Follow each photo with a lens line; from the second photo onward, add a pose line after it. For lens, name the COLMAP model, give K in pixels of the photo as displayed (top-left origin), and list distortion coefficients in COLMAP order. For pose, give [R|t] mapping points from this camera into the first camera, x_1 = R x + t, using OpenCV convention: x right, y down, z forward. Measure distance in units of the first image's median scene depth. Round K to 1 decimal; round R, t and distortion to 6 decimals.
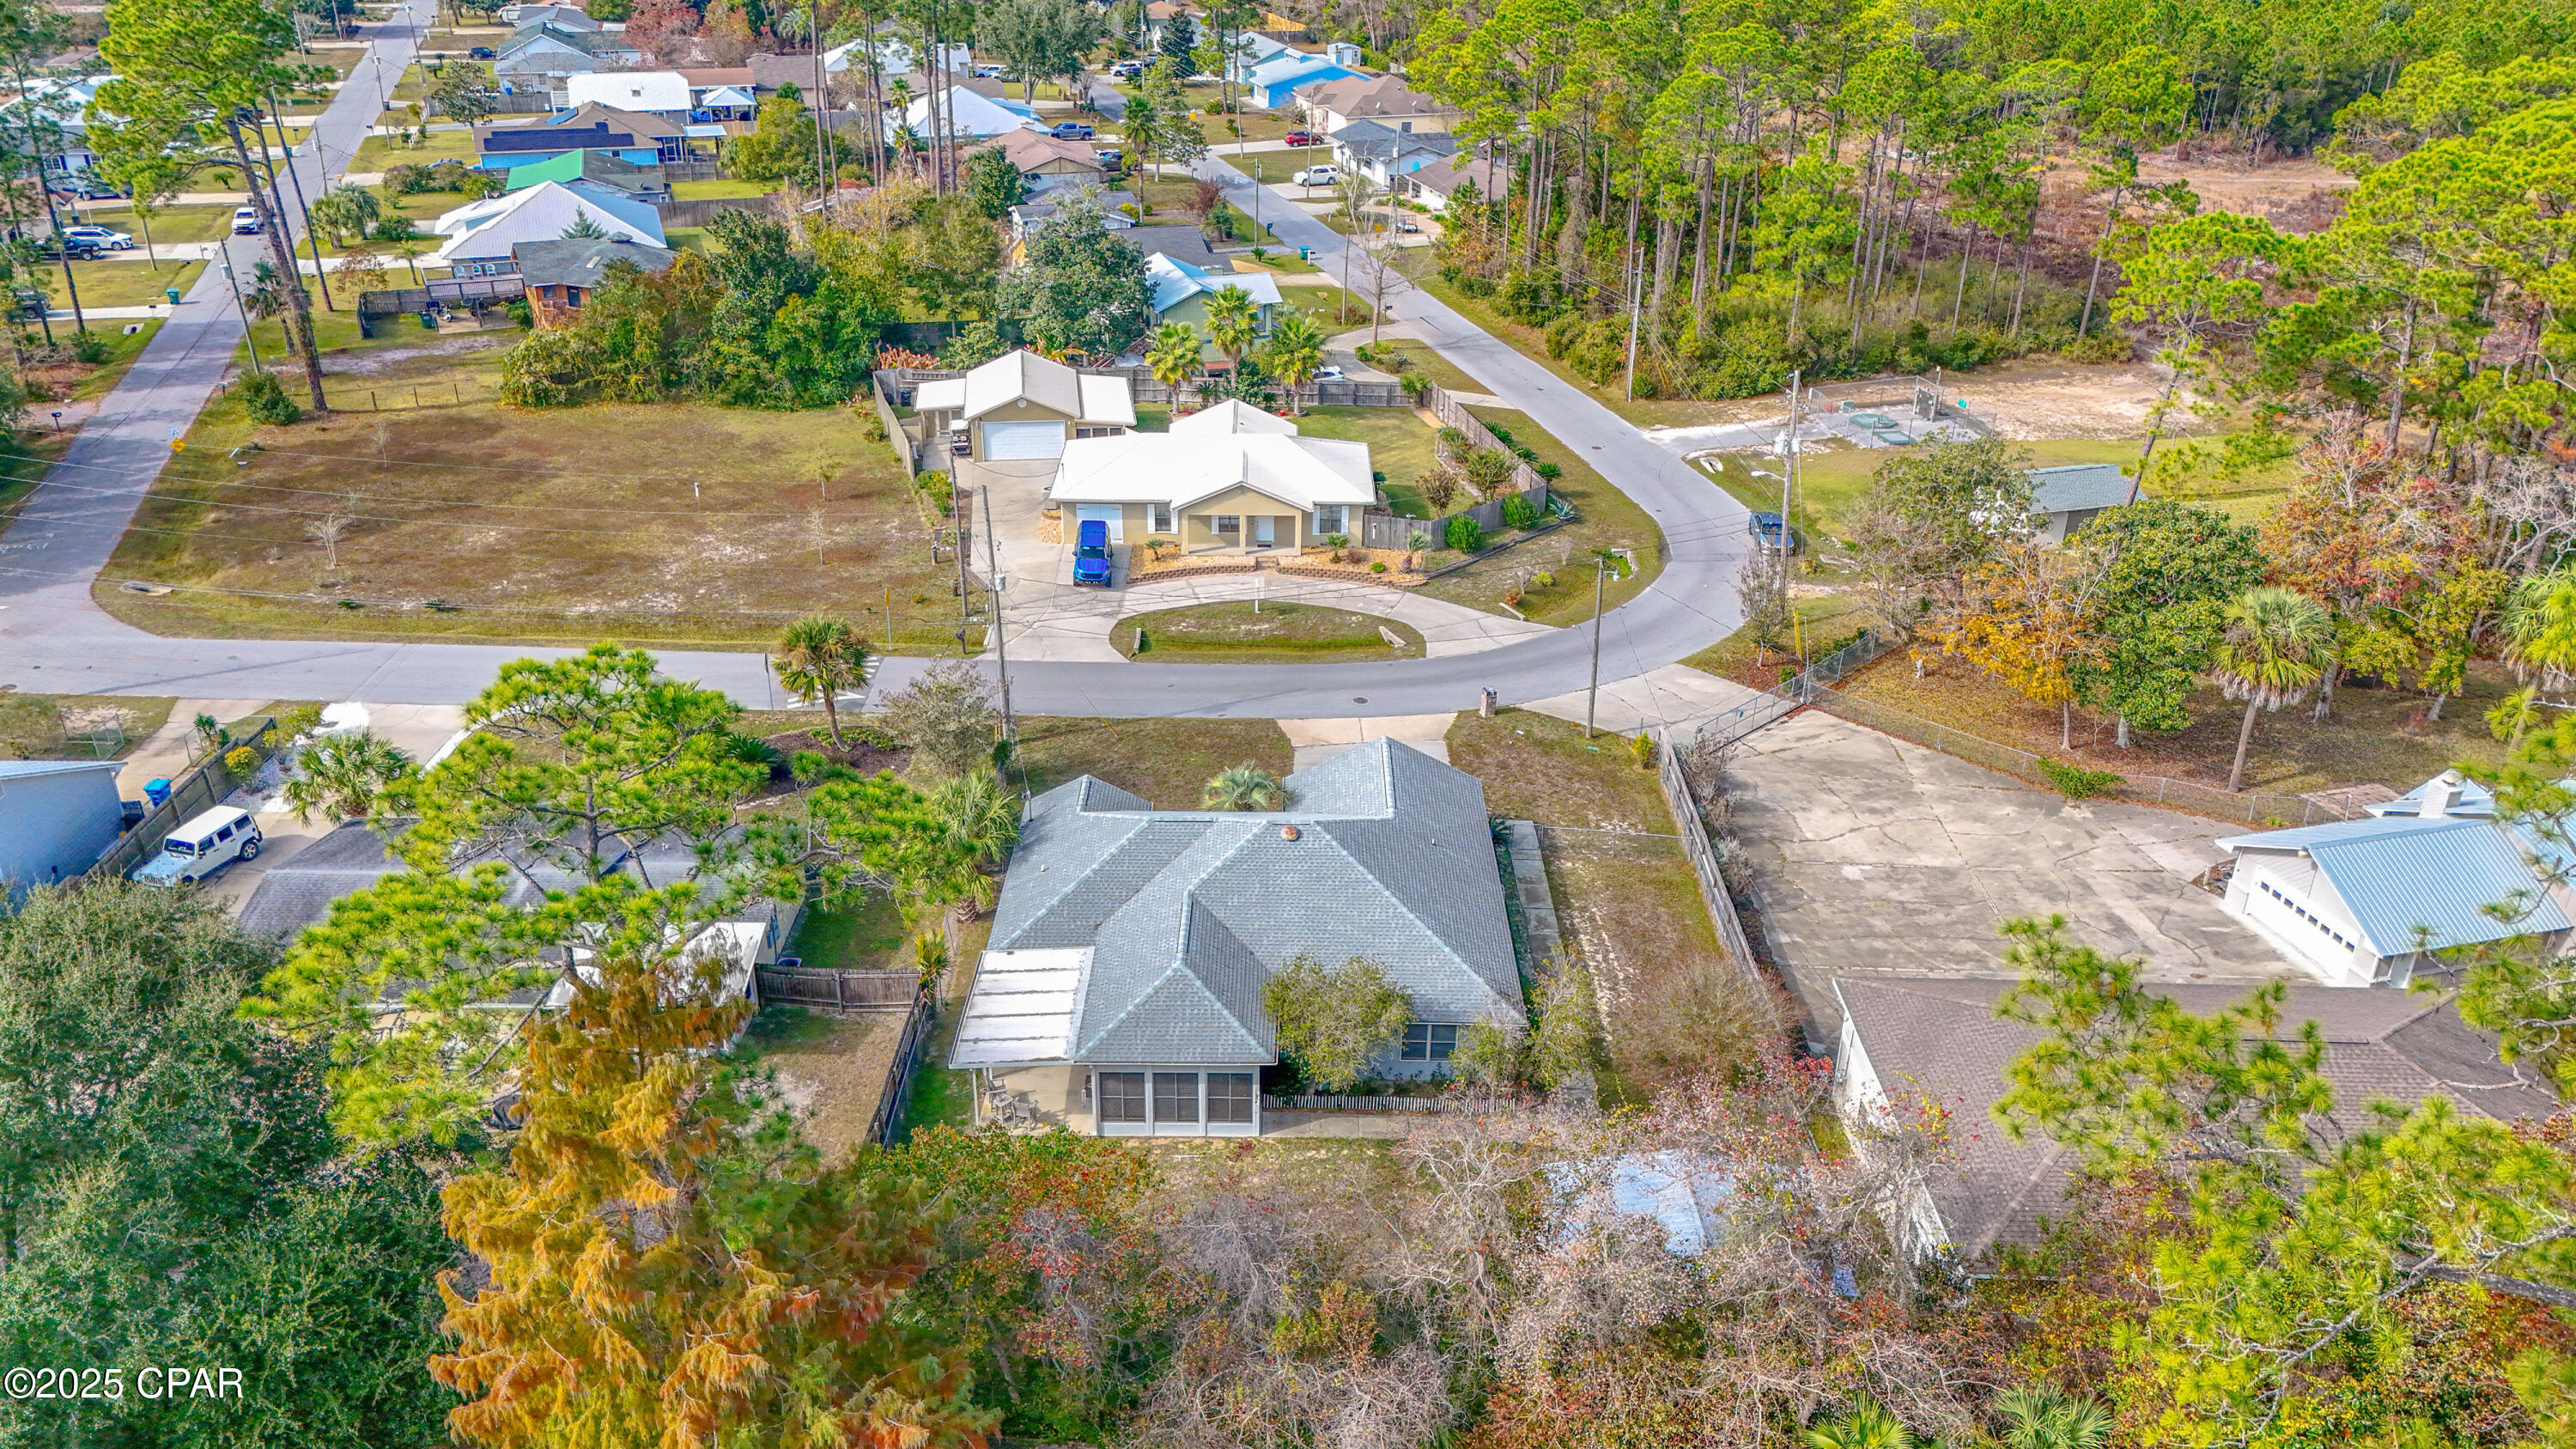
lens RADIAL K [[1860.1, 0, 1288.0], [0, 1860.1, 724.5], [0, 0, 1]] dist [0.109133, -0.001991]
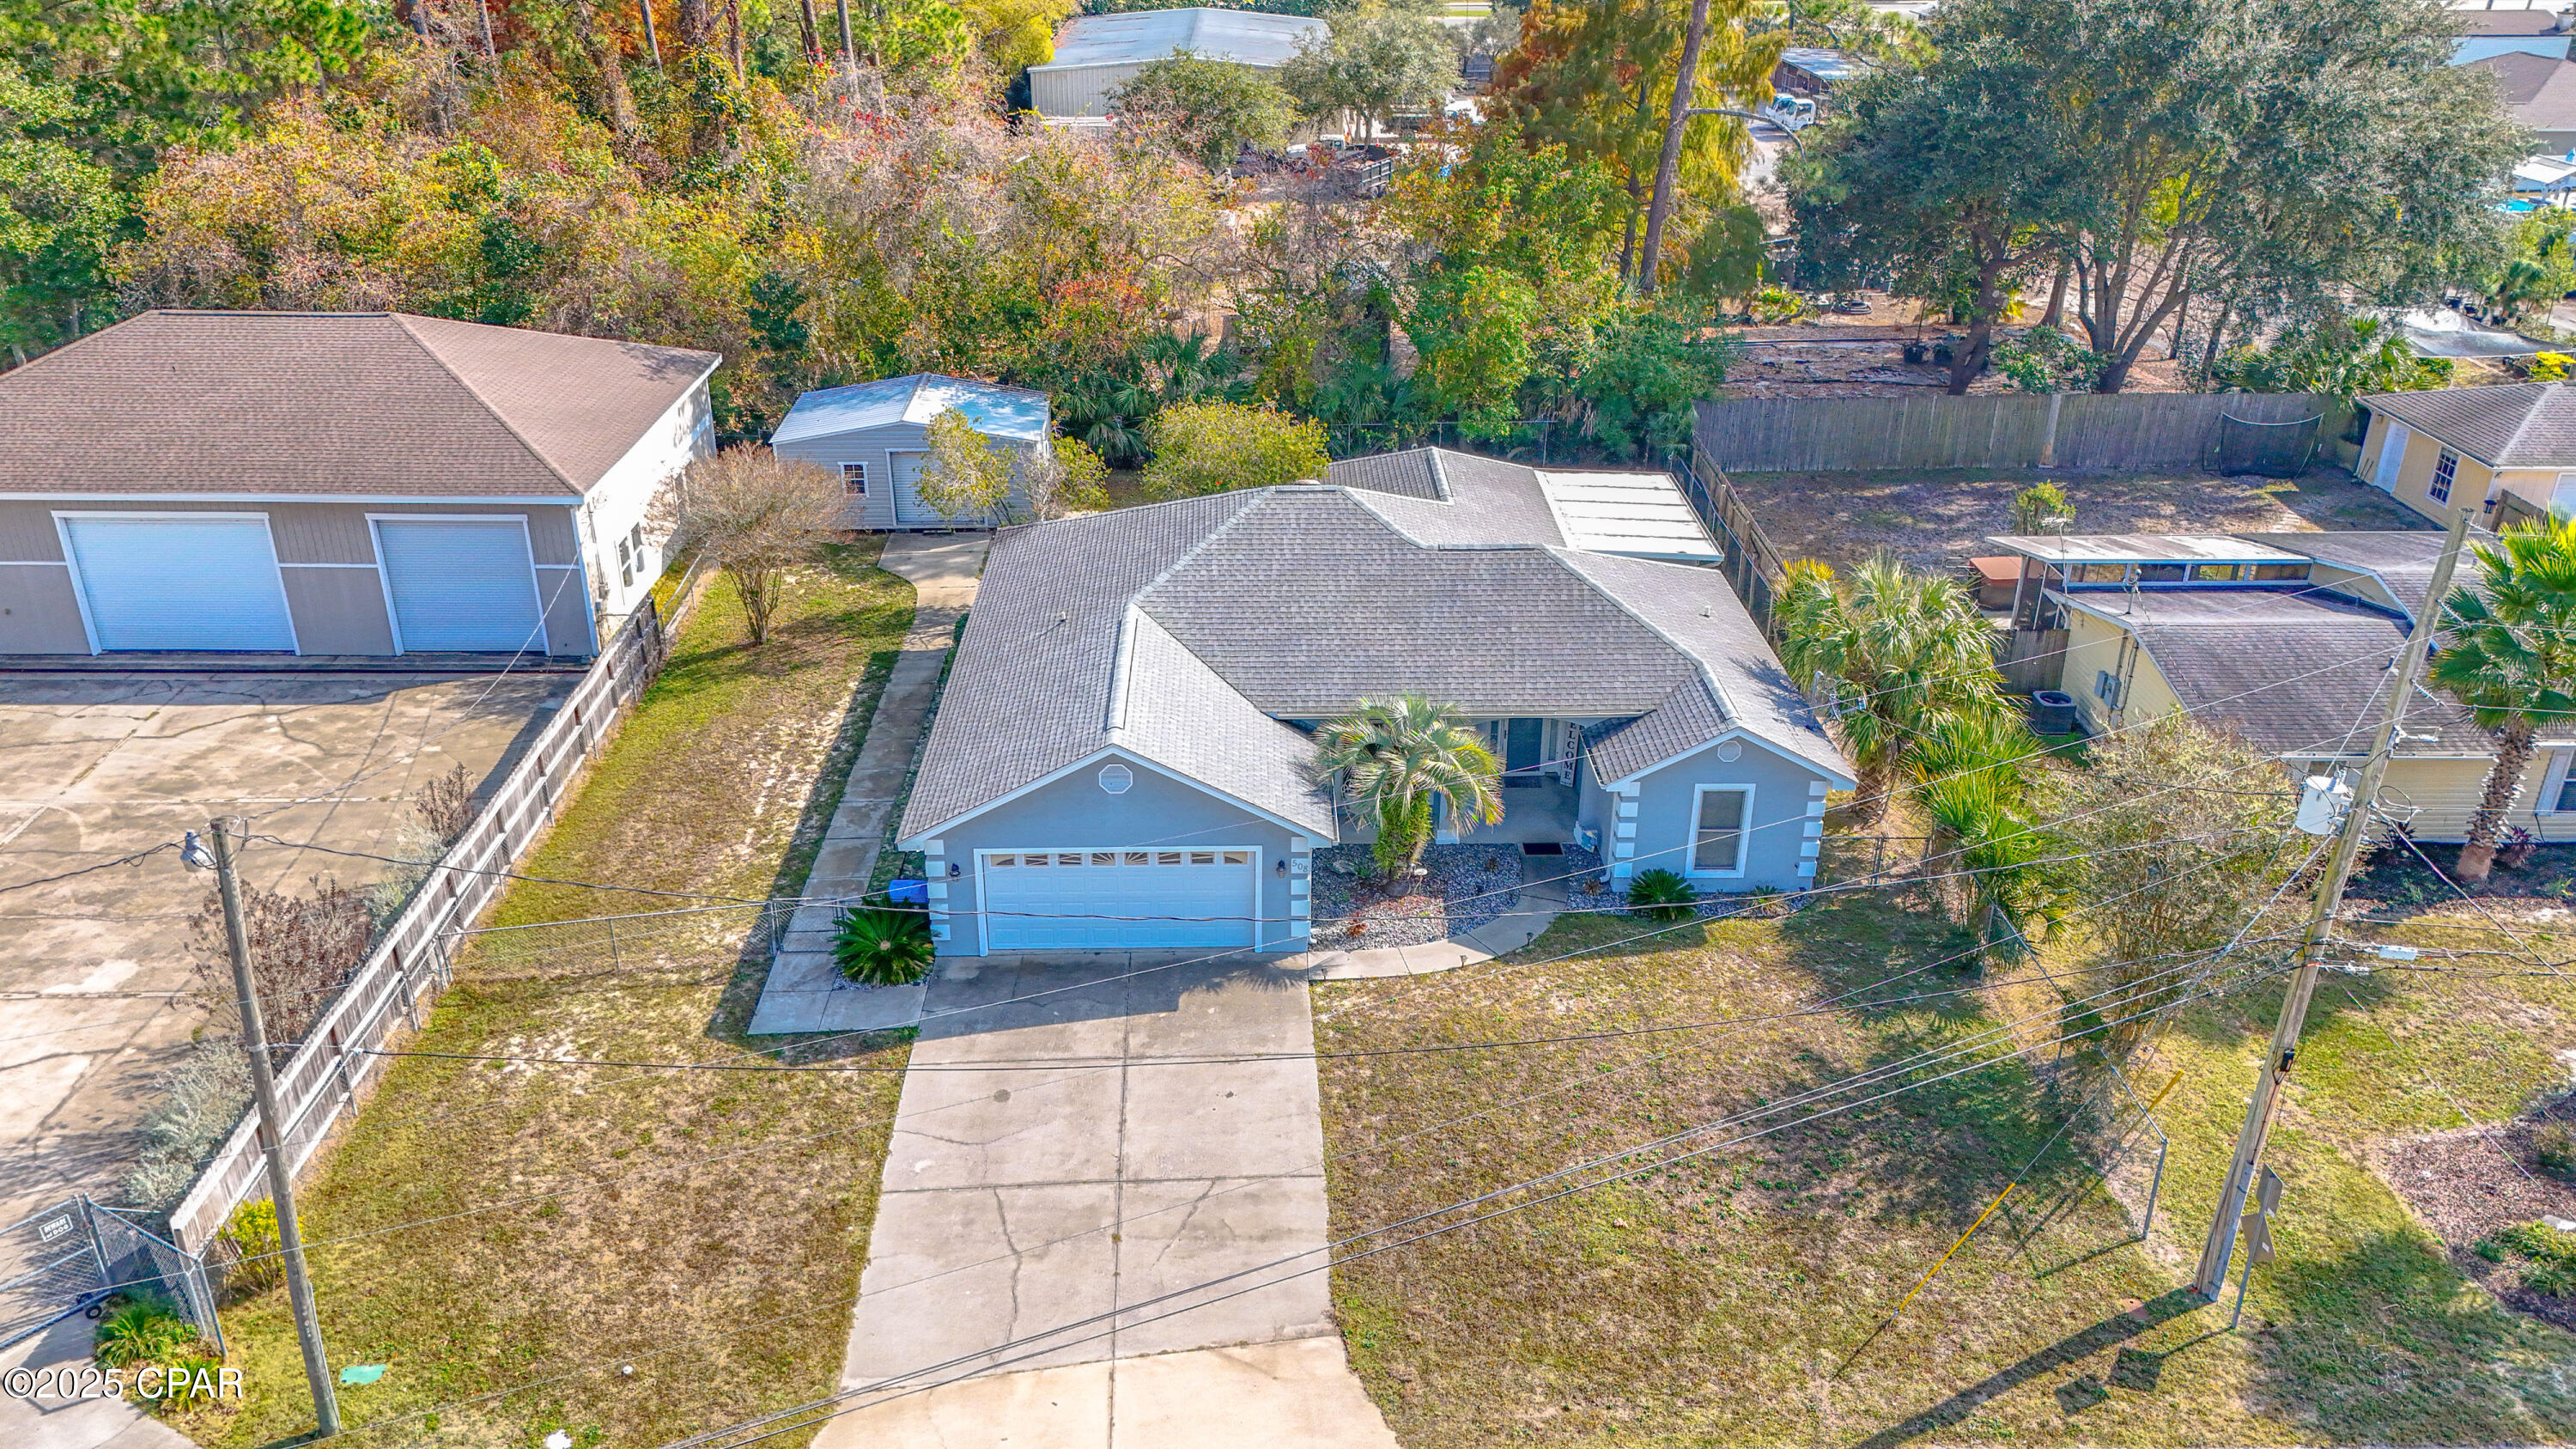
lens RADIAL K [[1898.0, 0, 1288.0], [0, 1898.0, 724.5], [0, 0, 1]] dist [0.050751, 0.000190]
pose [[-0.999303, -0.008007, -0.036451, 0.023469], [-0.033609, 0.617651, 0.785734, -0.307345], [0.016223, 0.786412, -0.617490, 1.113124]]
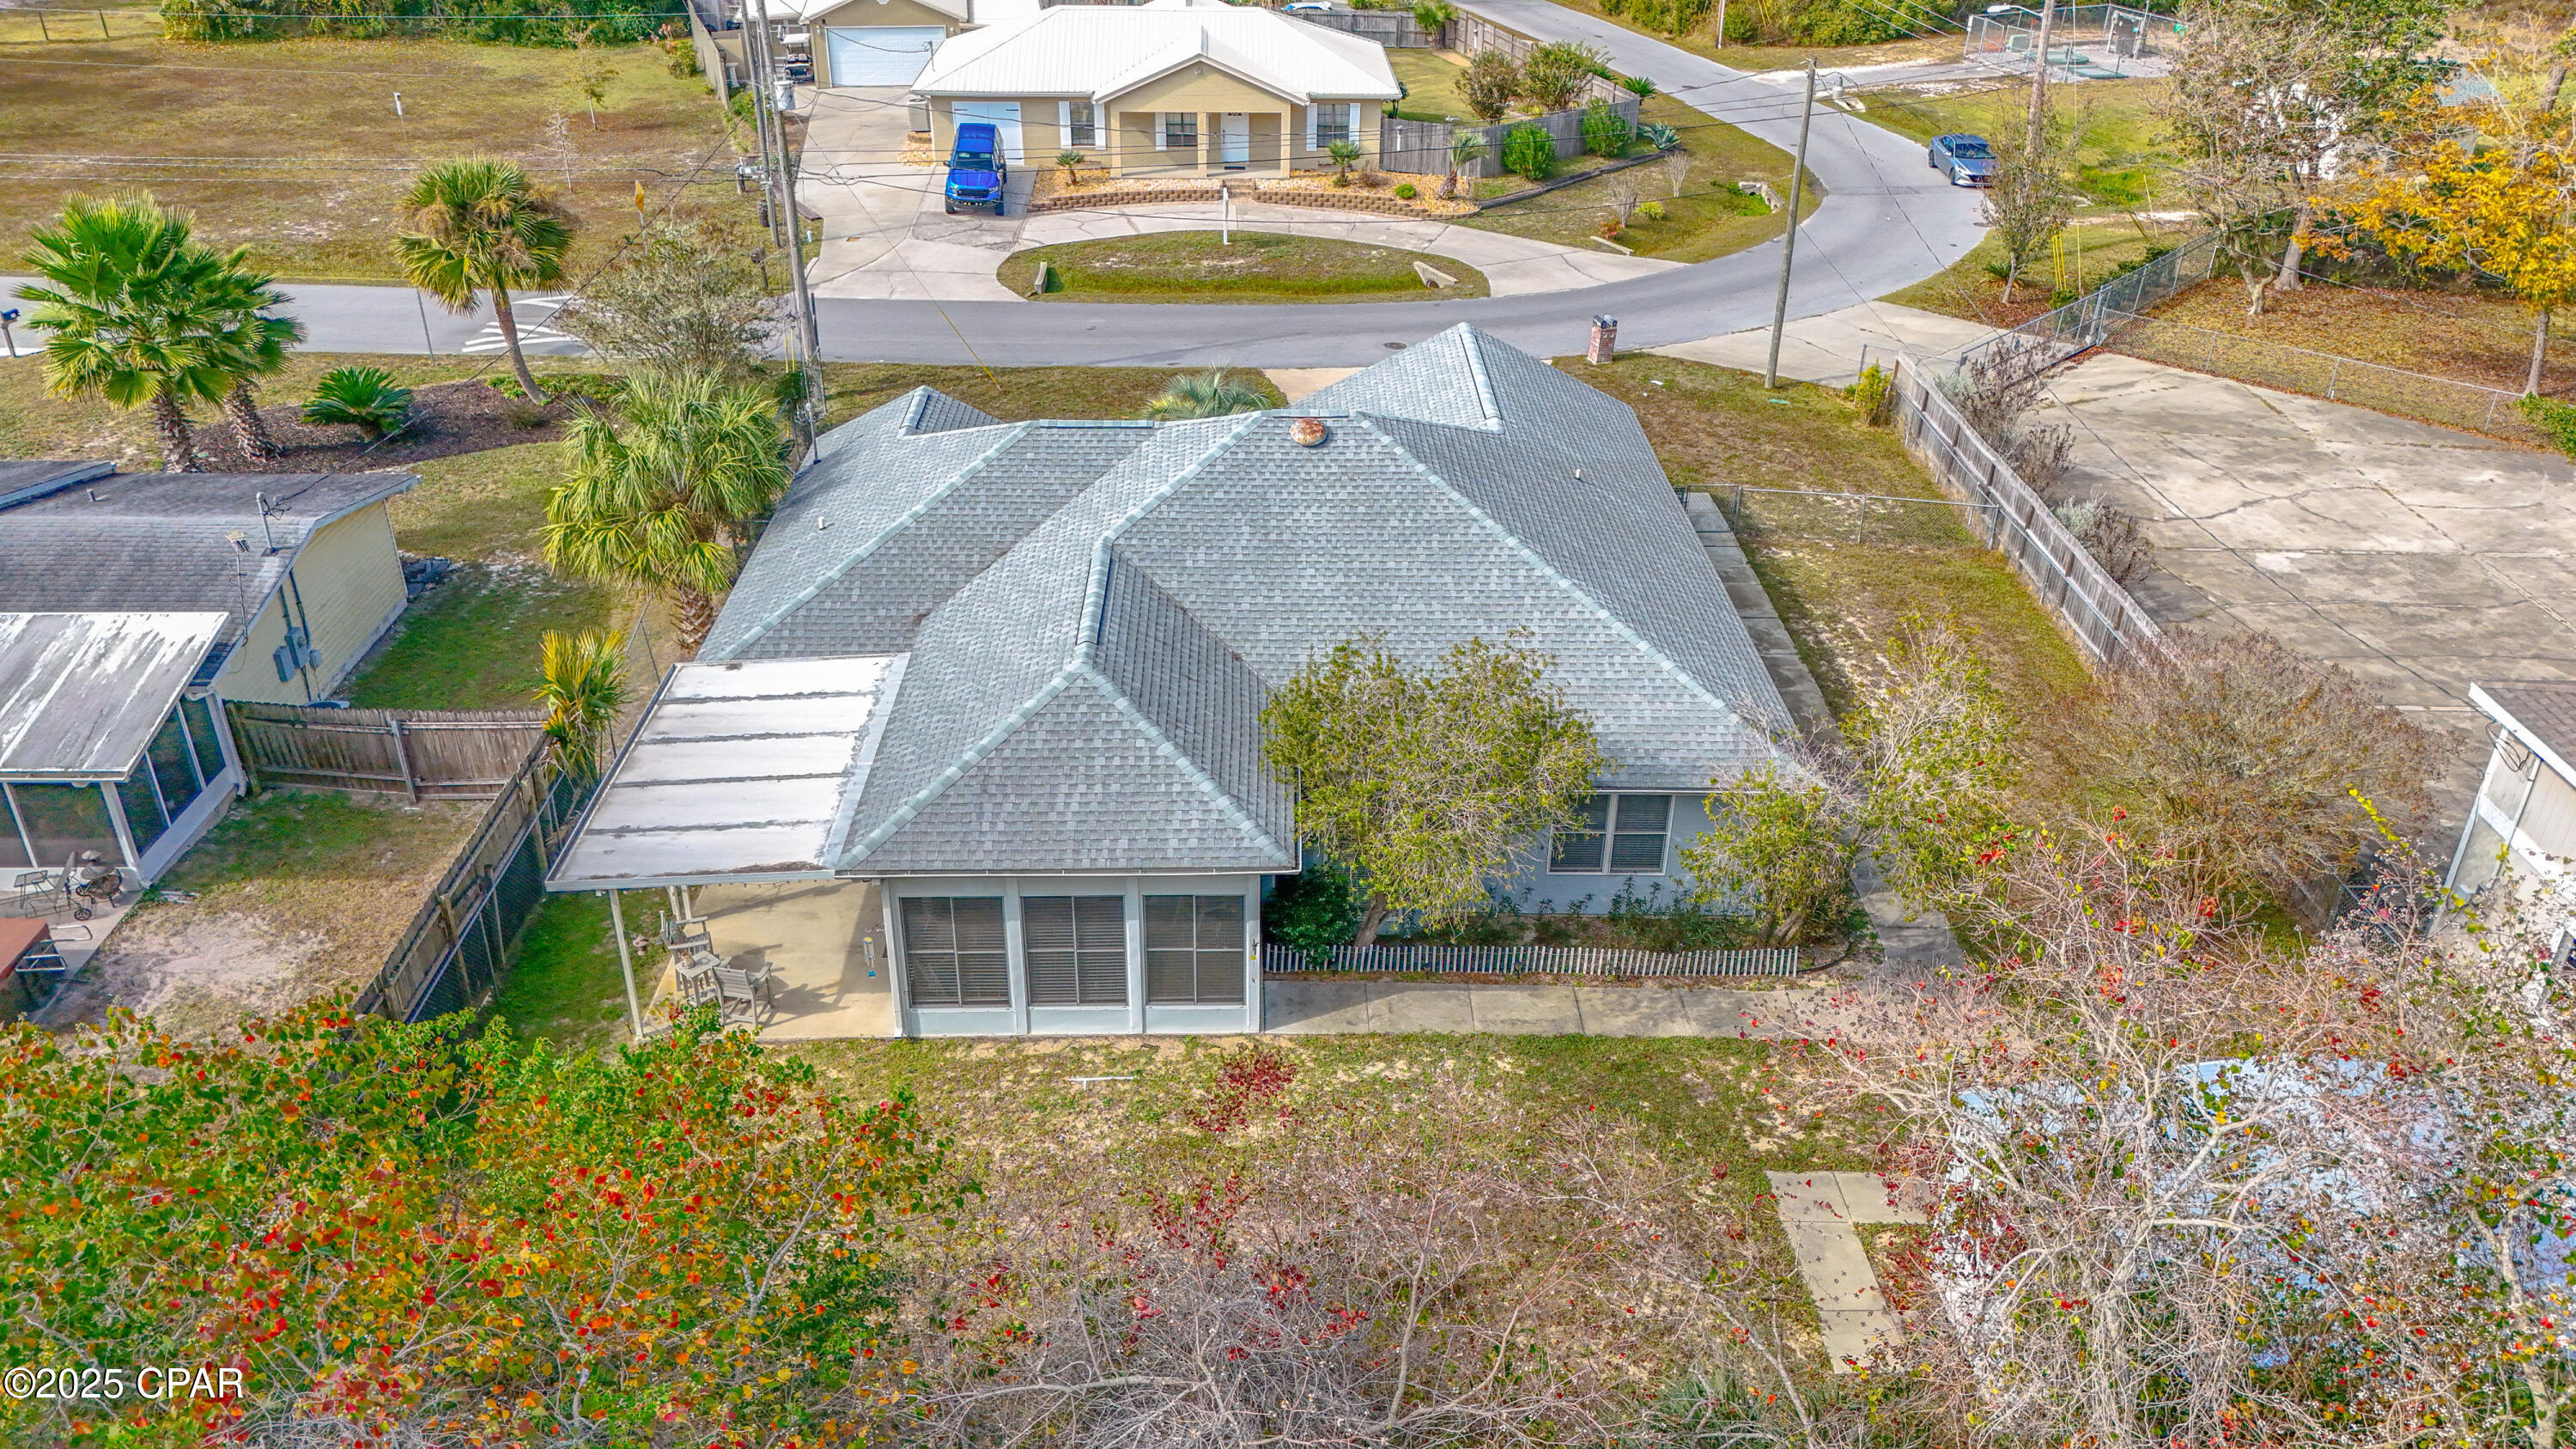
lens RADIAL K [[1898.0, 0, 1288.0], [0, 1898.0, 724.5], [0, 0, 1]] dist [0.050751, 0.000190]
pose [[0.999737, -0.011184, 0.020025, -0.011710], [0.010030, 0.998333, 0.056836, 0.081471], [-0.020627, -0.056620, 0.998183, 0.371652]]
